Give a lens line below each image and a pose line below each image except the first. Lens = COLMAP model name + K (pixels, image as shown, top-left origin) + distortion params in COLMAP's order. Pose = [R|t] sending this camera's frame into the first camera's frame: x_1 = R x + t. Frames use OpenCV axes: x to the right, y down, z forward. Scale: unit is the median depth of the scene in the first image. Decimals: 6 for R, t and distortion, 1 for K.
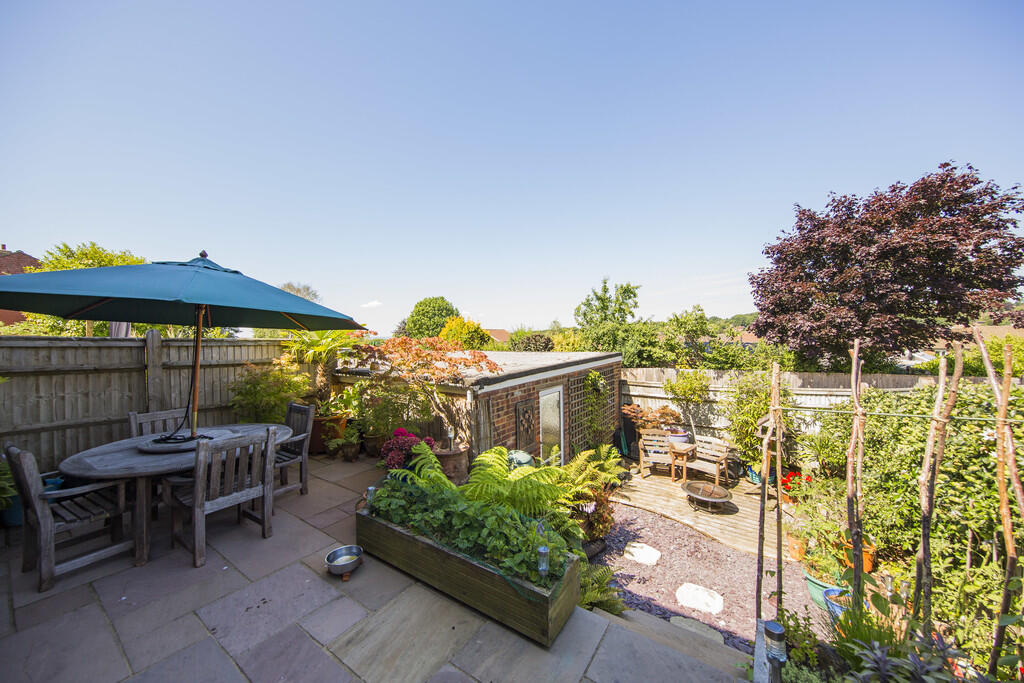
lens RADIAL K [[363.6, 0, 512.0], [0, 363.6, 341.5], [0, 0, 1]] dist [-0.000357, -0.000049]
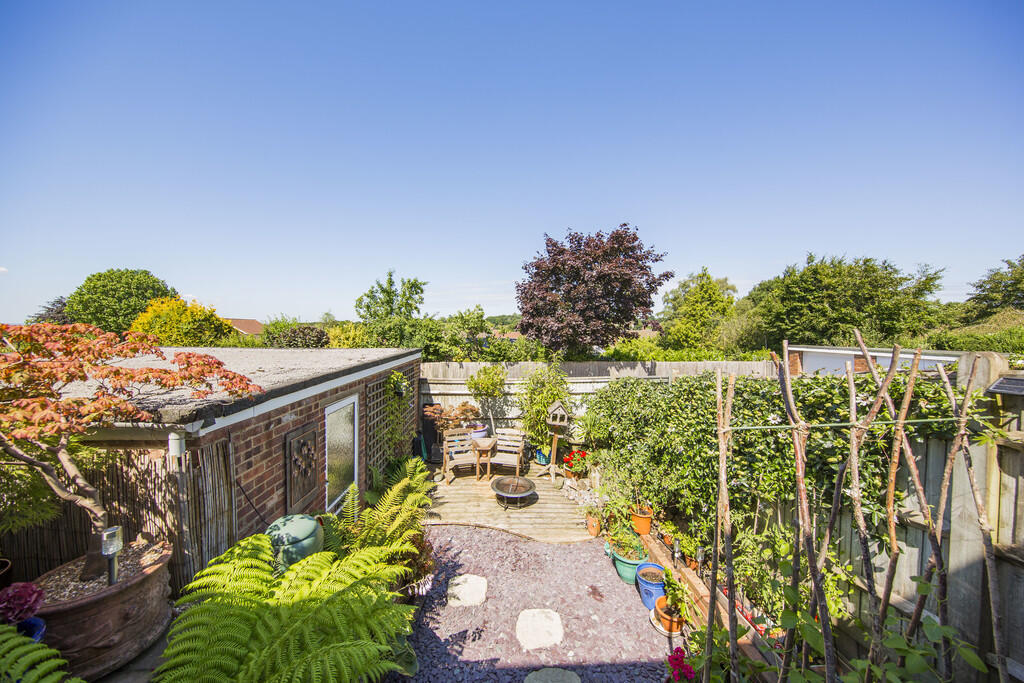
lens RADIAL K [[322.2, 0, 514.6], [0, 322.2, 337.1], [0, 0, 1]] dist [0.006939, -0.005594]
pose [[0.791418, 0.011551, 0.611167, -0.013794], [-0.013398, 0.999909, -0.001549, -0.001215], [-0.611129, -0.006962, 0.791500, 0.247008]]
